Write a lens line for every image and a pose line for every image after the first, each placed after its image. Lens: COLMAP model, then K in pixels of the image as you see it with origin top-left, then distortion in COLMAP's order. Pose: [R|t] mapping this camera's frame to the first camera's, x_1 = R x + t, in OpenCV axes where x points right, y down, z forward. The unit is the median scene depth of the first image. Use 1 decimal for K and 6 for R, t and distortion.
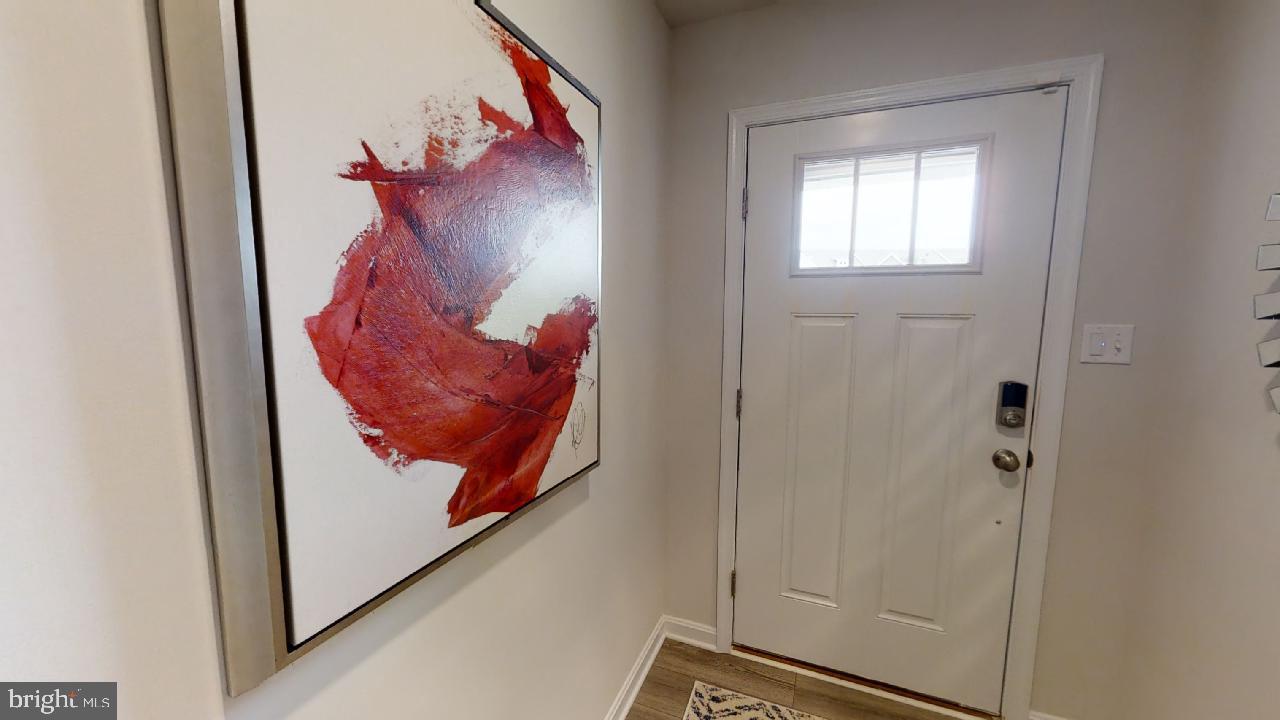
lens RADIAL K [[498.2, 0, 636.2], [0, 498.2, 364.6], [0, 0, 1]] dist [0.000402, -0.000076]
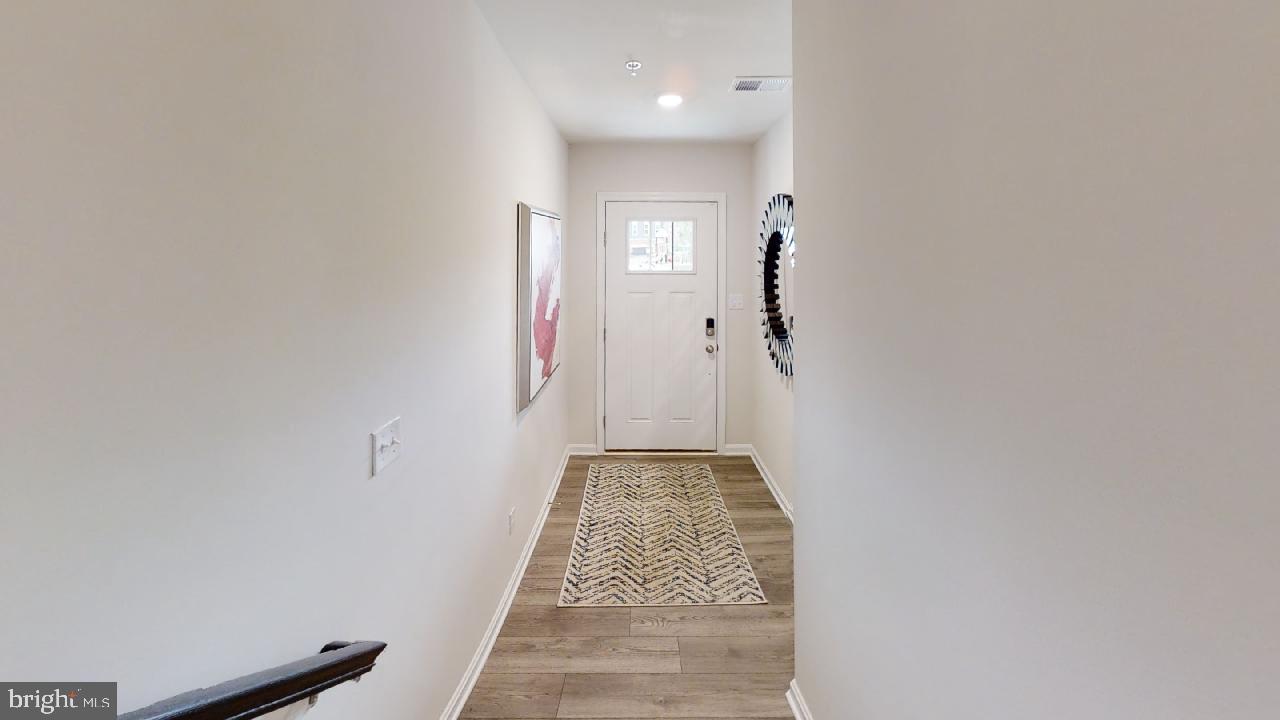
lens RADIAL K [[498.2, 0, 636.2], [0, 498.2, 364.6], [0, 0, 1]] dist [0.000402, -0.000076]
pose [[0.915752, 0.010667, 0.401603, -0.592803], [0.040545, 0.992090, -0.118802, 0.534517], [-0.399694, 0.125076, 0.908075, -1.095805]]
